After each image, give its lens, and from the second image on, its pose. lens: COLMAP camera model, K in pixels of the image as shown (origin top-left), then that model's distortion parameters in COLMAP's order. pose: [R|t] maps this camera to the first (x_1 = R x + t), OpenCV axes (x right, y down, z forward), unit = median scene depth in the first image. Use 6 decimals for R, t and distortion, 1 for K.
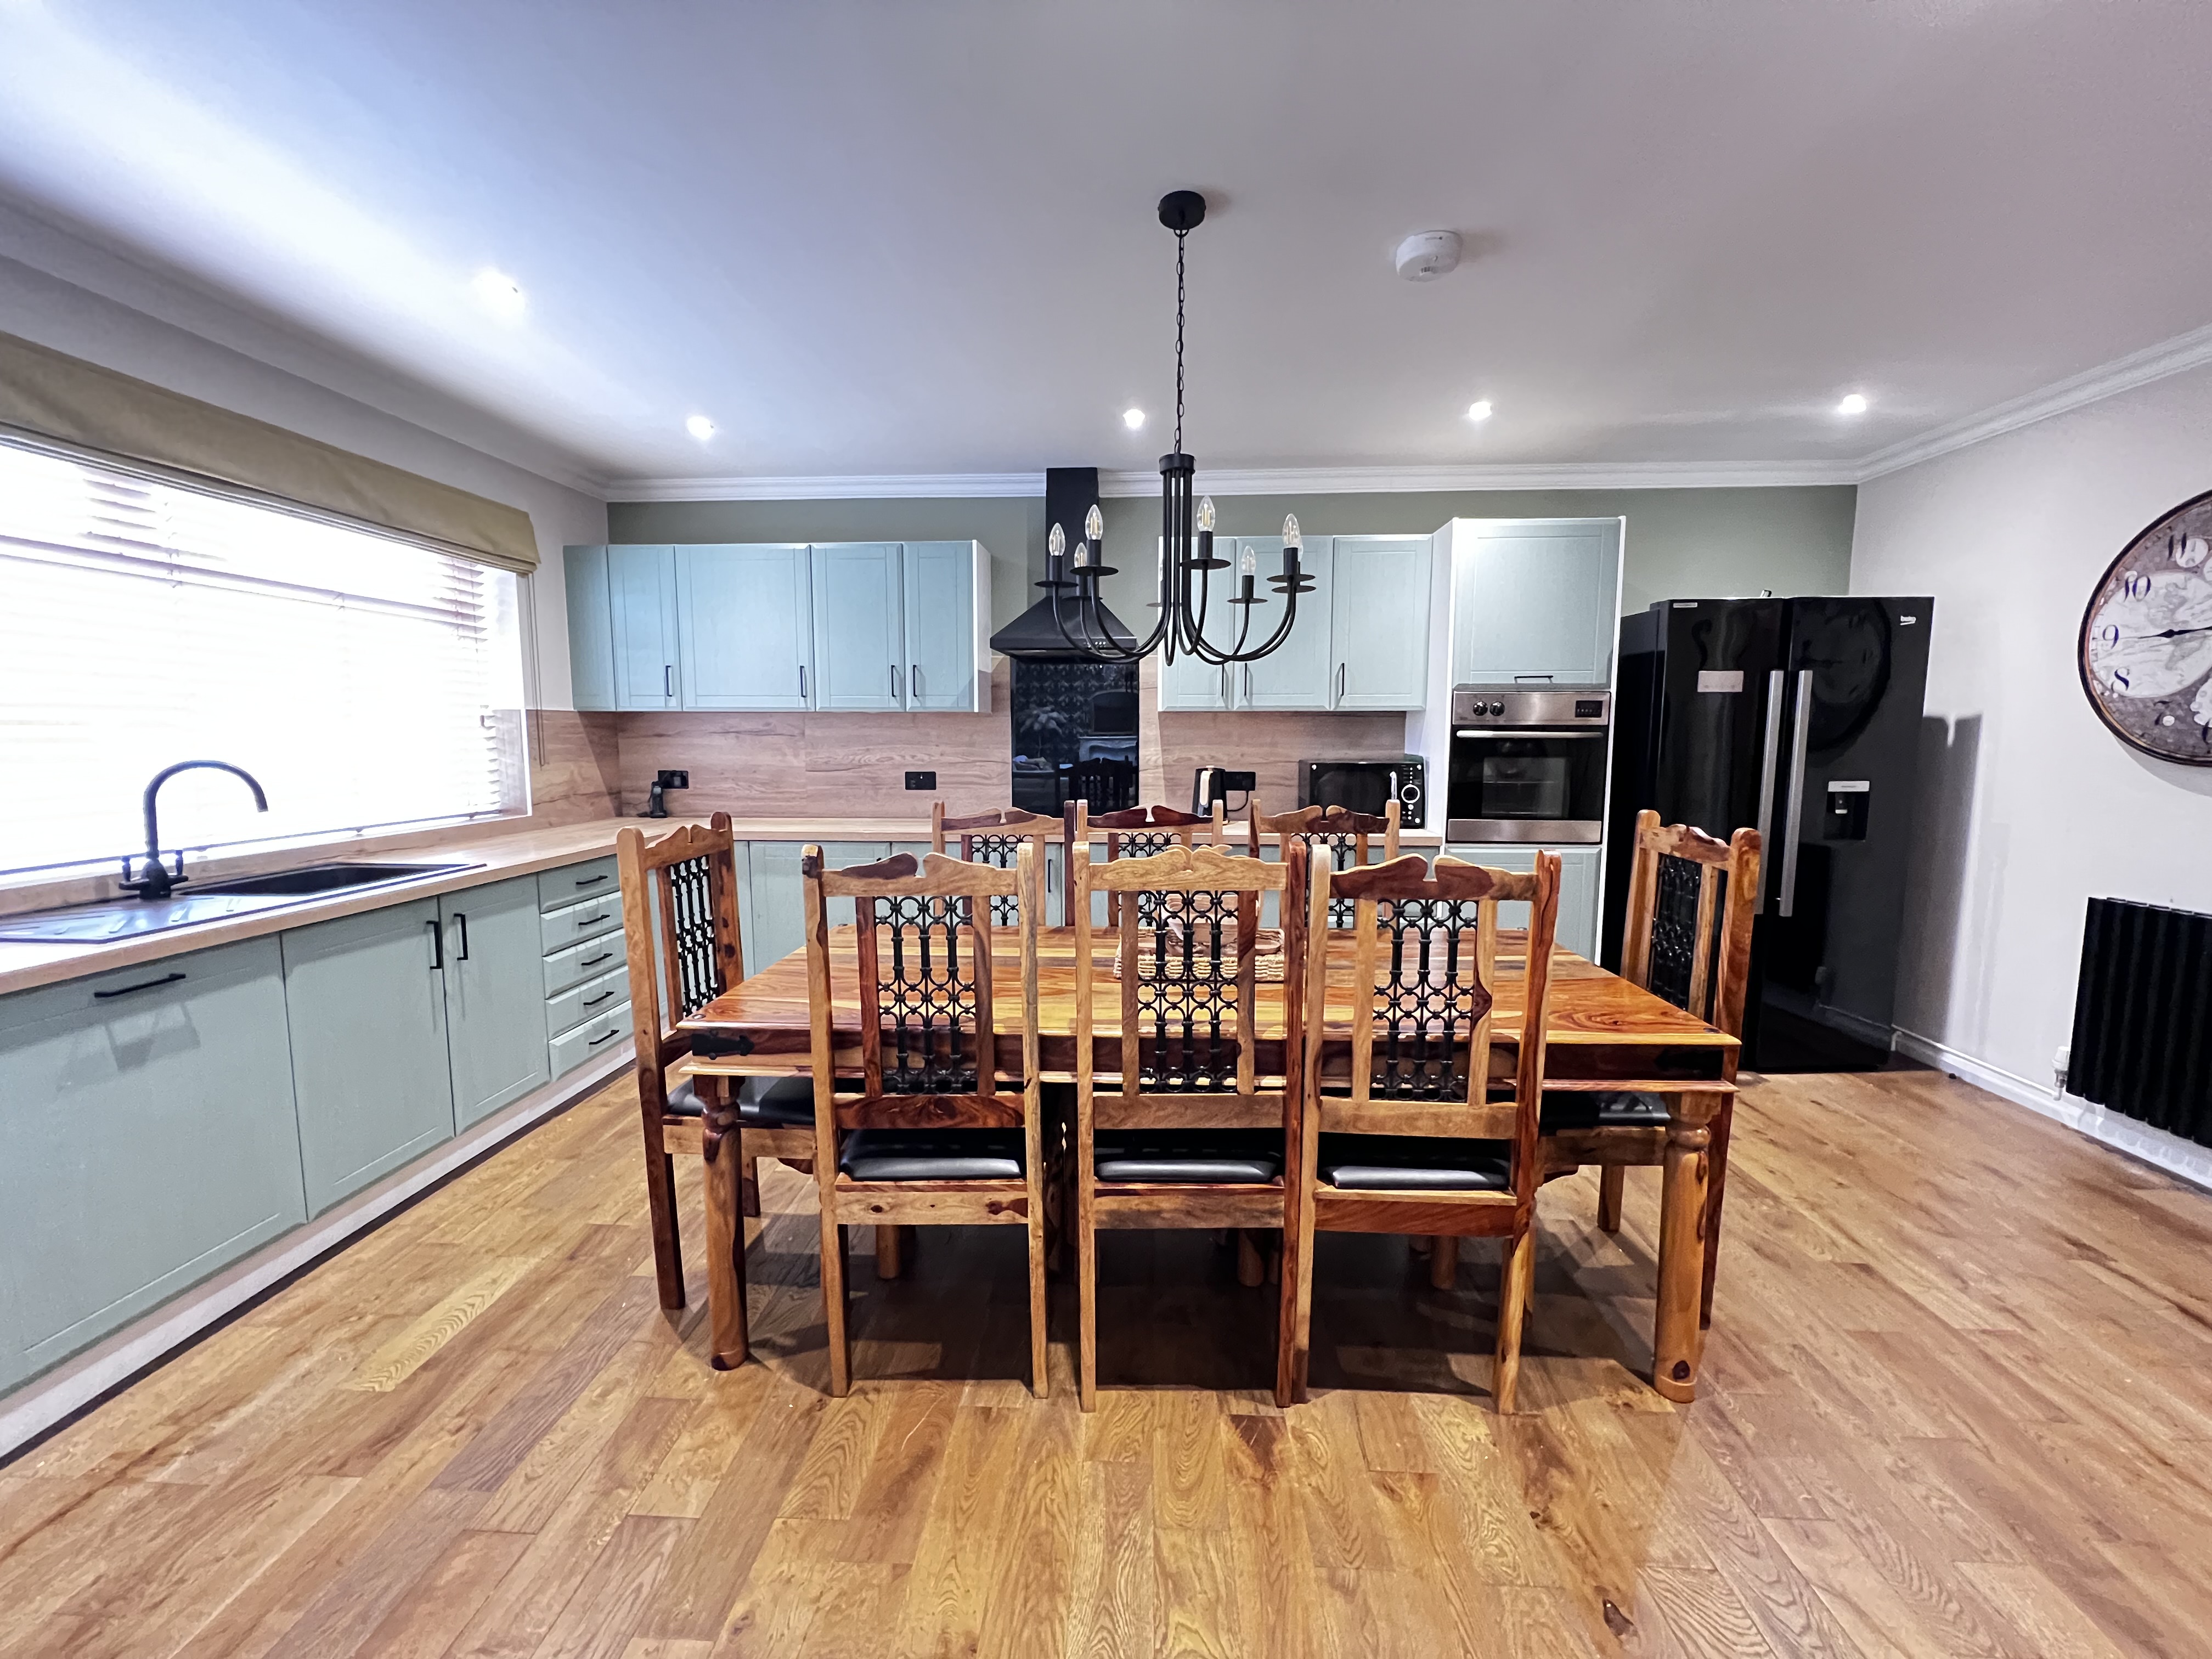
lens RADIAL K [[862.2, 0, 1106.0], [0, 862.2, 829.5], [0, 0, 1]] dist [-0.013558, -0.000137]
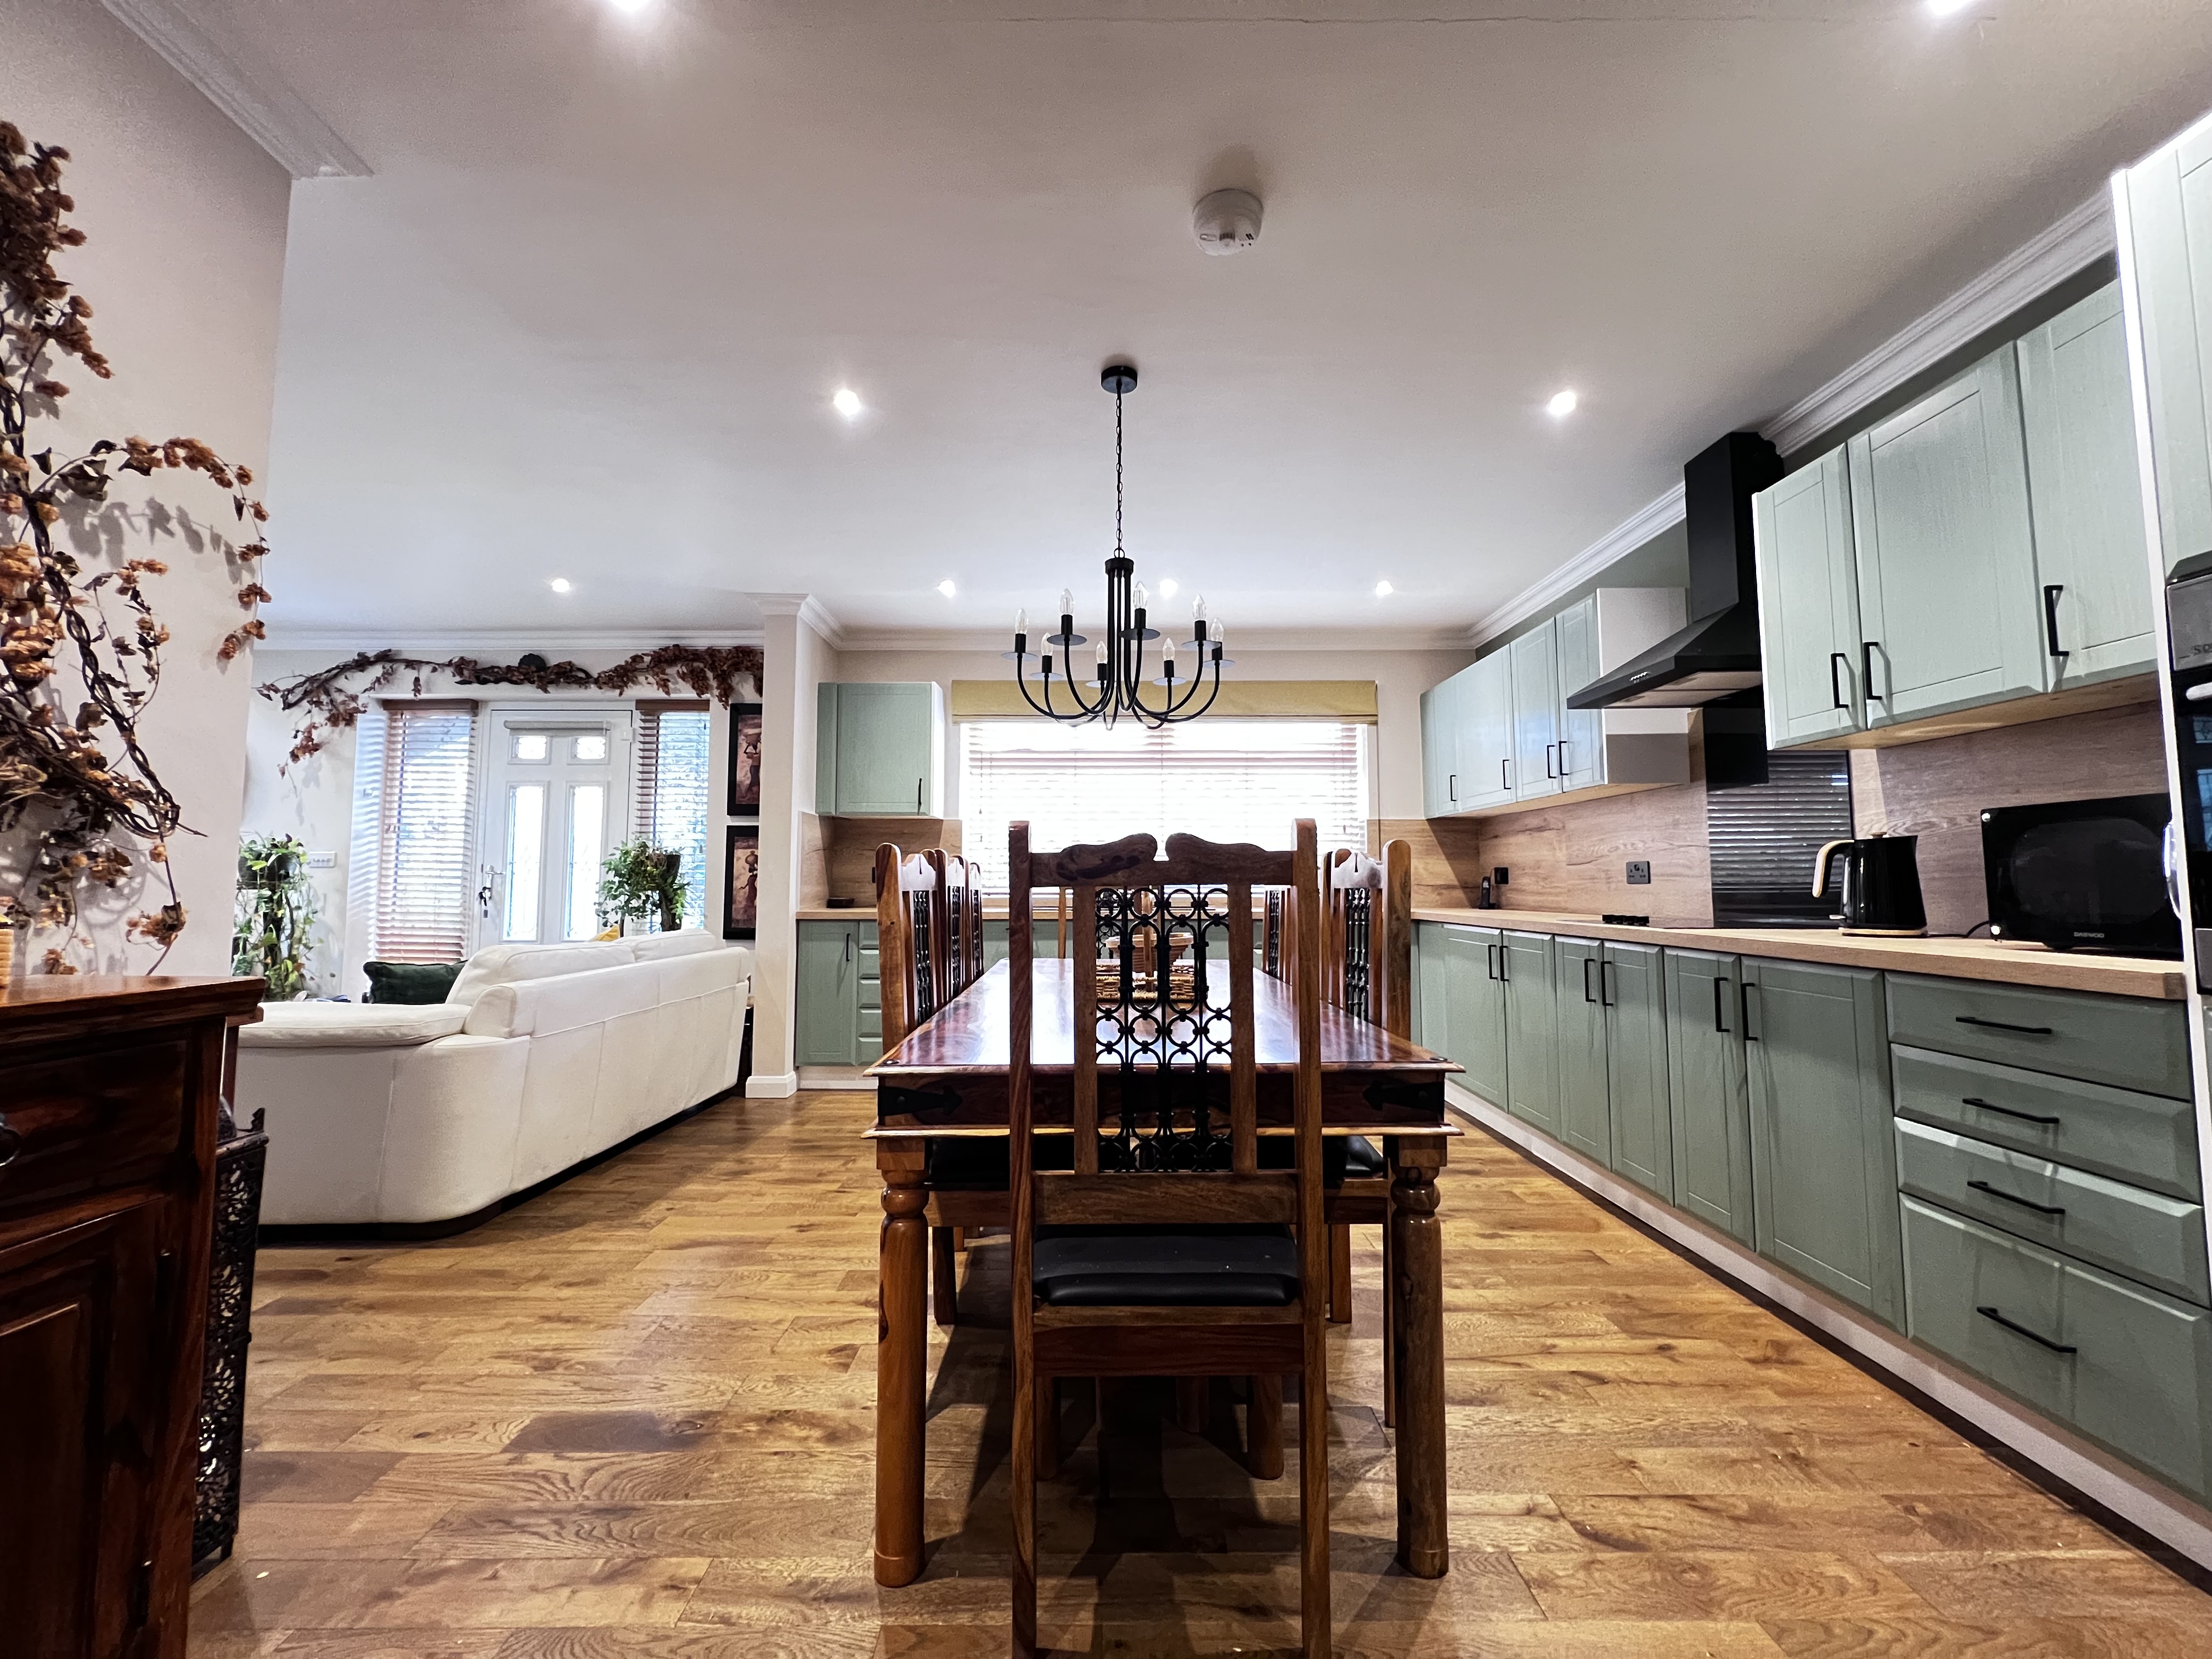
lens RADIAL K [[862.2, 0, 1106.0], [0, 862.2, 829.5], [0, 0, 1]] dist [-0.013558, -0.000137]
pose [[0.067684, -0.062049, -0.995775, 0.650168], [-0.112702, 0.991201, -0.069424, 0.020168], [0.991321, 0.116925, 0.060095, 0.471945]]
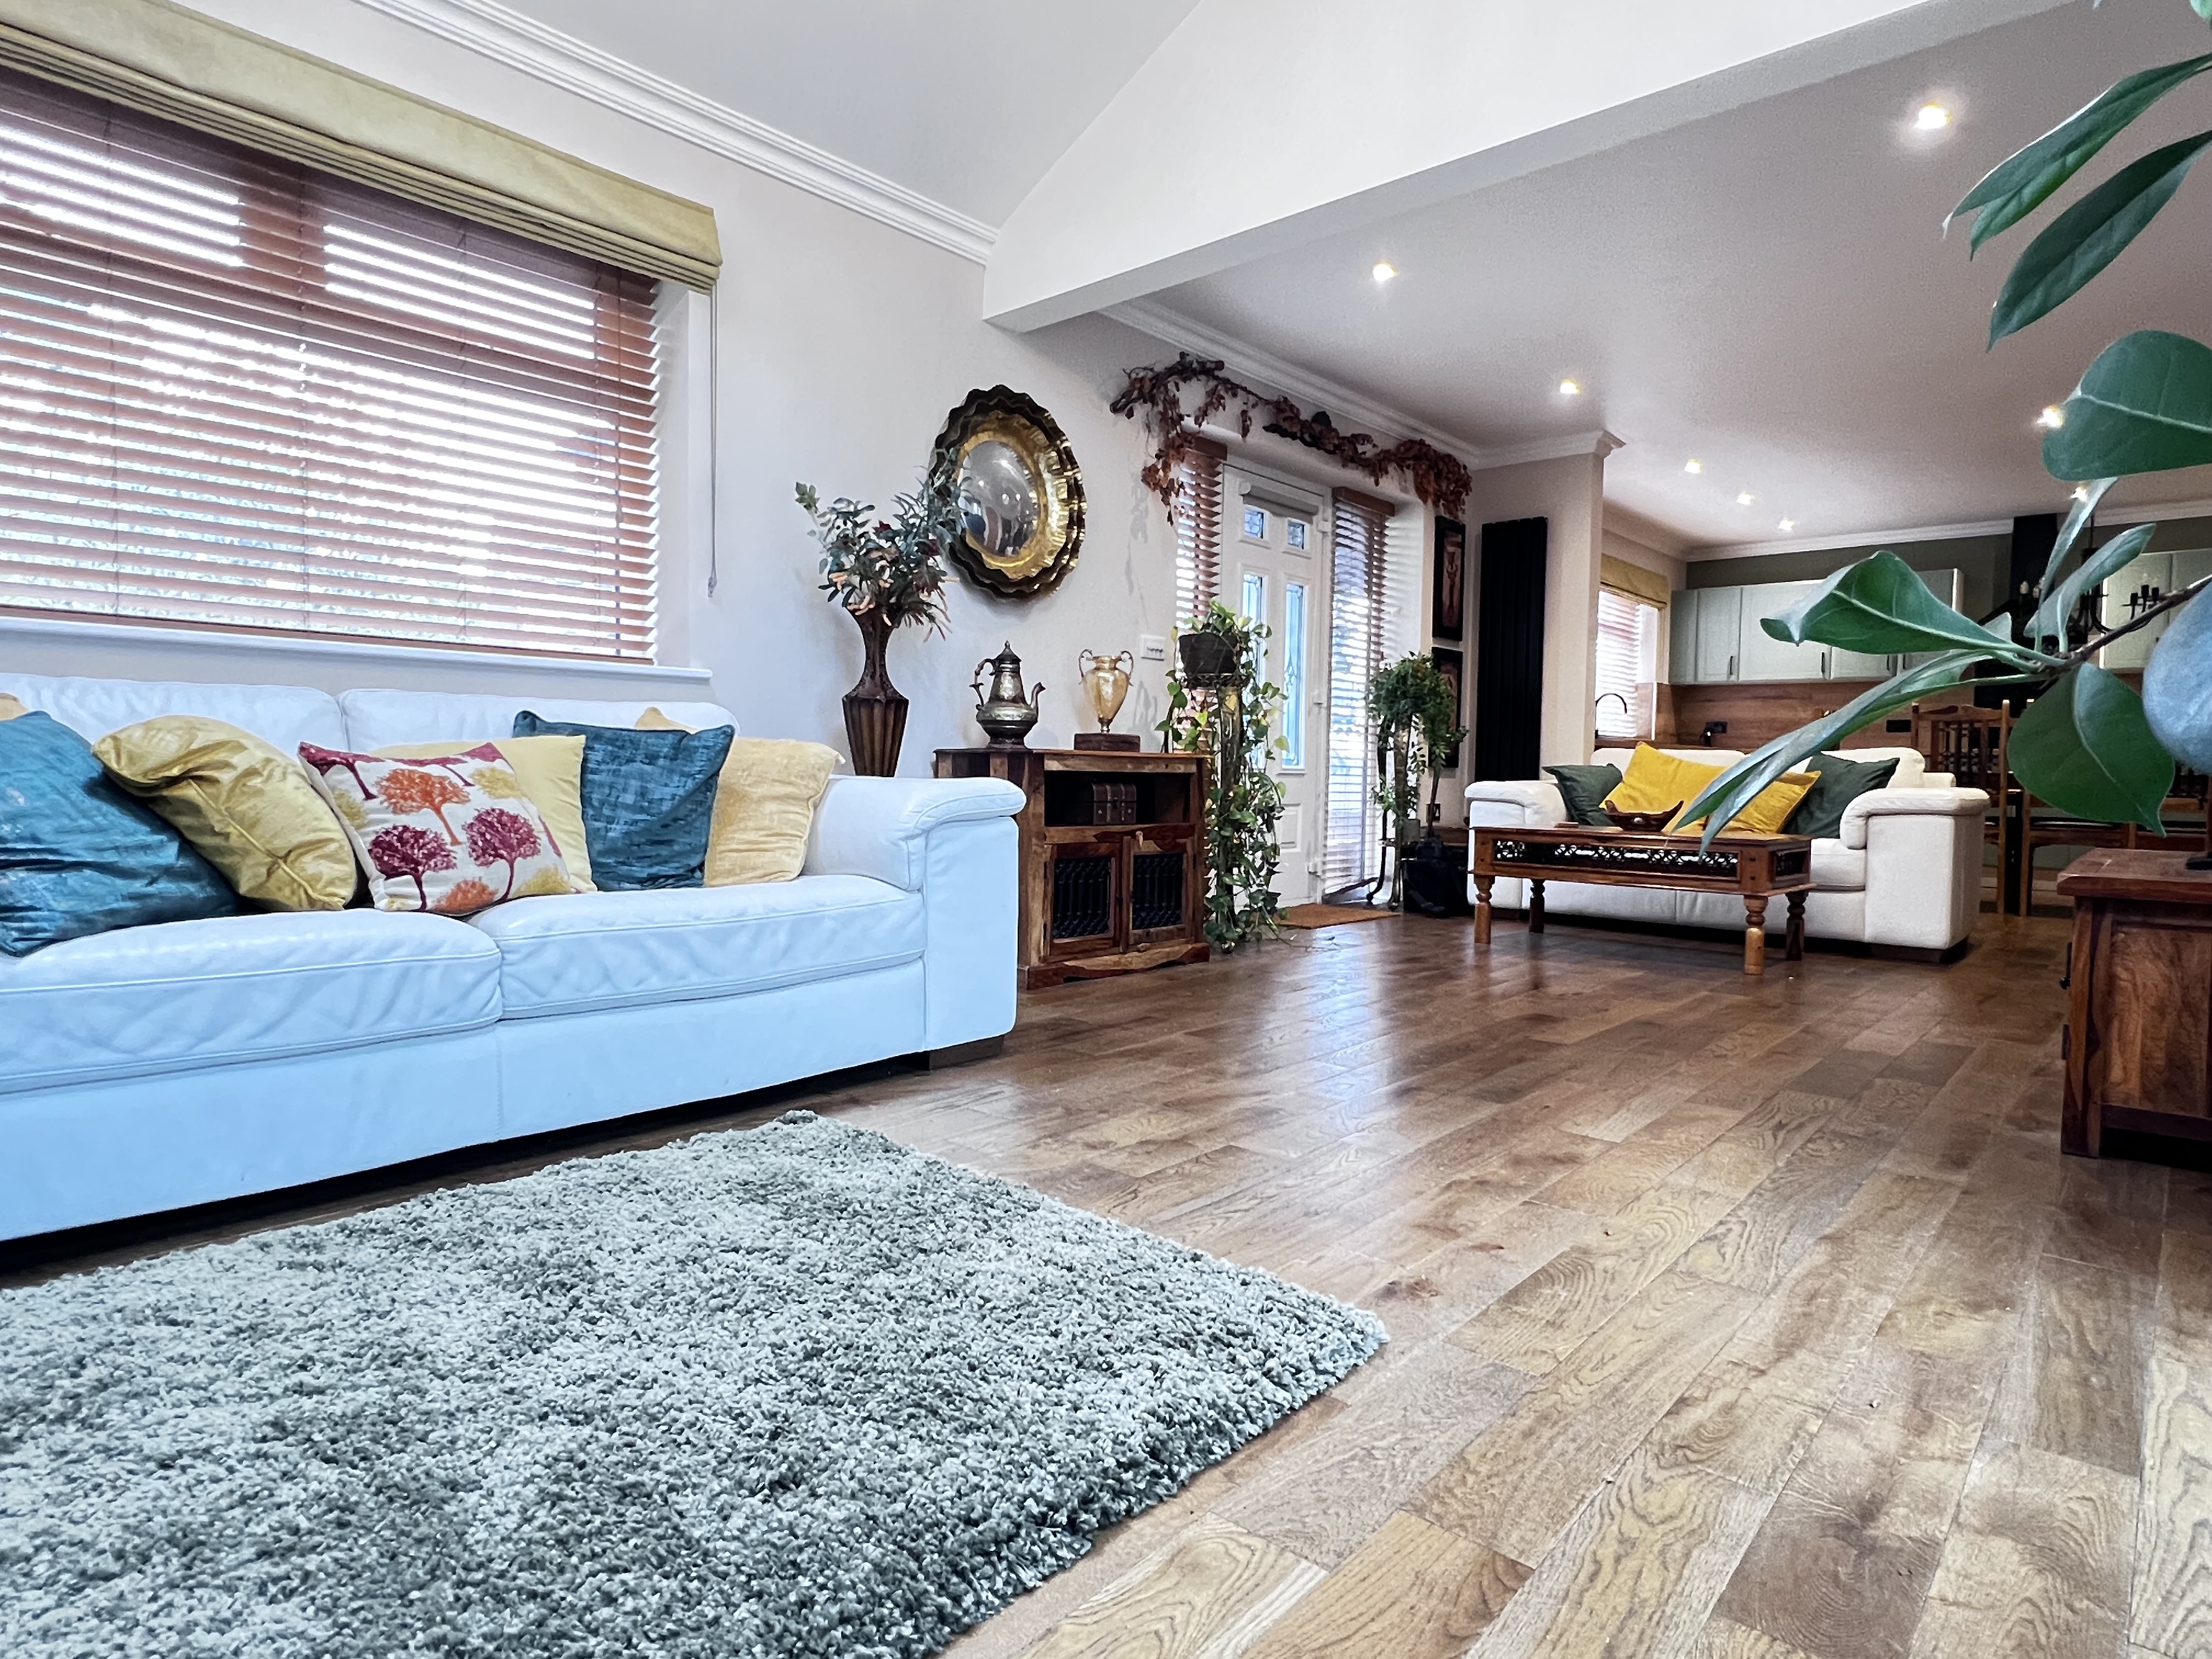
lens RADIAL K [[1237.3, 0, 1106.0], [0, 1237.3, 829.5], [0, 0, 1]] dist [-0.007051, 0.002547]
pose [[0.787286, 0.052640, -0.614337, 0.029099], [-0.087811, 0.995766, -0.027209, 0.319514], [0.610303, 0.075366, 0.788574, -1.630511]]
